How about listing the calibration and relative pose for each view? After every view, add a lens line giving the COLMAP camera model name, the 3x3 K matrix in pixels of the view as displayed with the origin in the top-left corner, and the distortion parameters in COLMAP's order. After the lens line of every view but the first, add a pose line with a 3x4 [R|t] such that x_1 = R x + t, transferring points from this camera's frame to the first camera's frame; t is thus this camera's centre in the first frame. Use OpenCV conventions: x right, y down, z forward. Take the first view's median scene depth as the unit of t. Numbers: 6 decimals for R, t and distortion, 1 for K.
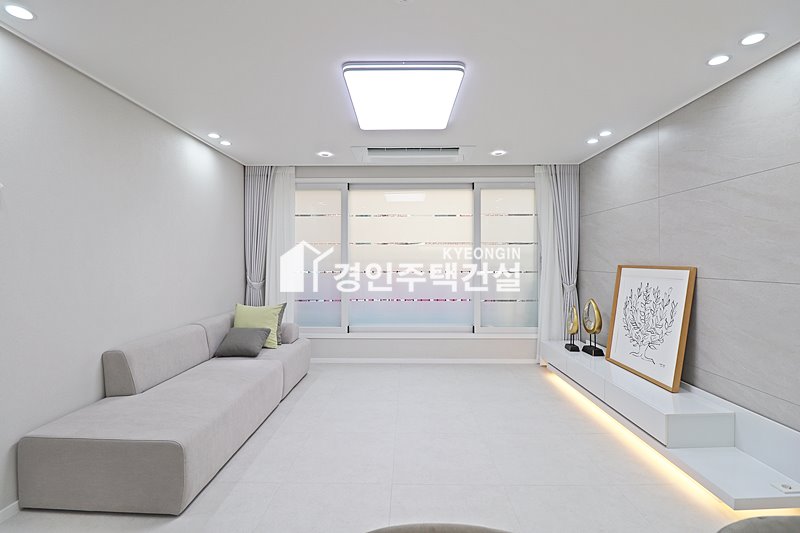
lens RADIAL K [[368.9, 0, 400.9], [0, 368.9, 266.1], [0, 0, 1]] dist [-0.006812, -0.007192]
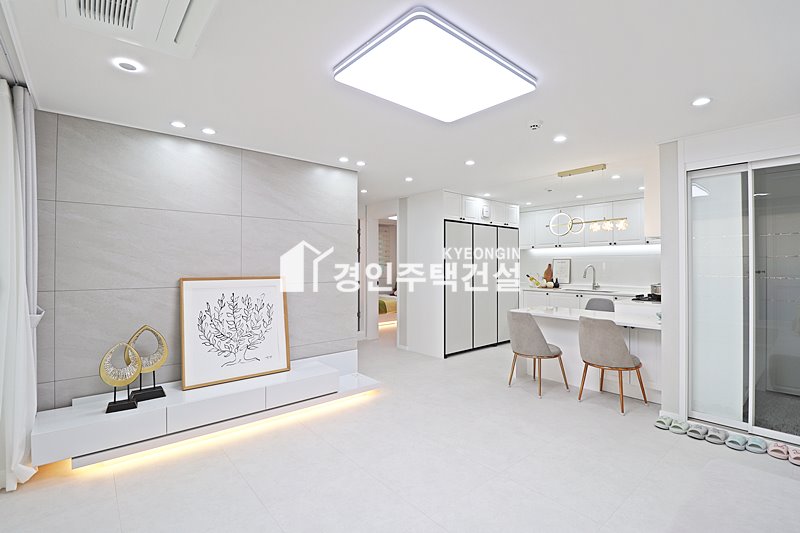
lens RADIAL K [[368.9, 0, 396.9], [0, 368.9, 263.5], [0, 0, 1]] dist [-0.006812, -0.007192]
pose [[-0.655149, 0.008817, 0.755449, -0.405681], [0.015129, 0.999885, 0.001450, -0.031022], [-0.755349, 0.012379, -0.655206, 1.194984]]
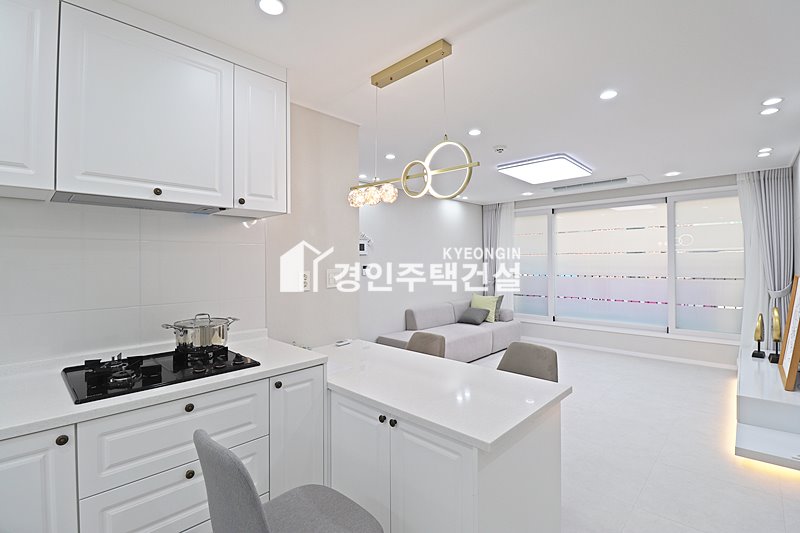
lens RADIAL K [[368.9, 0, 399.1], [0, 368.9, 260.1], [0, 0, 1]] dist [-0.006812, -0.007192]
pose [[0.734506, -0.009782, -0.678531, 0.405082], [-0.005083, 0.999789, -0.019916, -0.011630], [0.678583, 0.018078, 0.734301, -0.405133]]
